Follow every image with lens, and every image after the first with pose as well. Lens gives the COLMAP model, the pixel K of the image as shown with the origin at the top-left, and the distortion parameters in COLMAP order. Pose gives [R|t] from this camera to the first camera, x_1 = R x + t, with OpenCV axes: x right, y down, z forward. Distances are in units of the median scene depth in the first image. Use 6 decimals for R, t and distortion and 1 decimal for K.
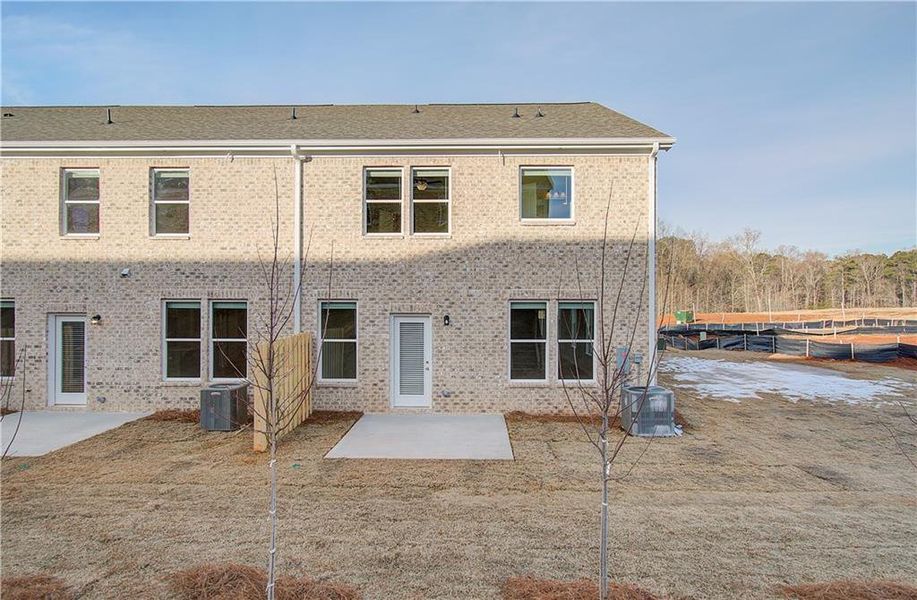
lens RADIAL K [[425.4, 0, 458.5], [0, 425.4, 300.1], [0, 0, 1]] dist [-0.004260, -0.000161]
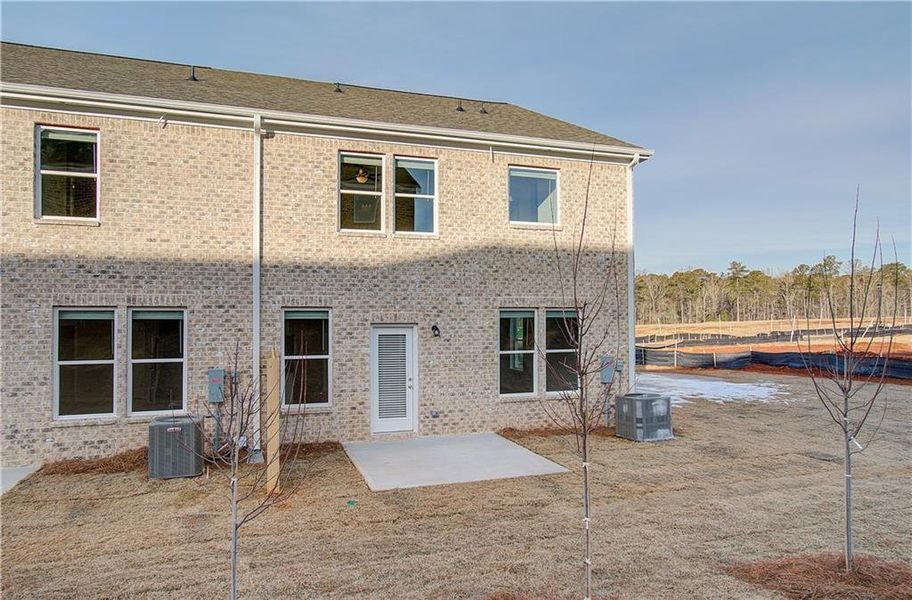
lens RADIAL K [[483.7, 0, 455.0], [0, 483.7, 308.2], [0, 0, 1]] dist [-0.005357, 0.002482]
pose [[0.958595, 0.000111, 0.284772, -0.274910], [0.004025, 0.999895, -0.013937, 0.014182], [-0.284744, 0.014506, 0.958494, 0.018900]]
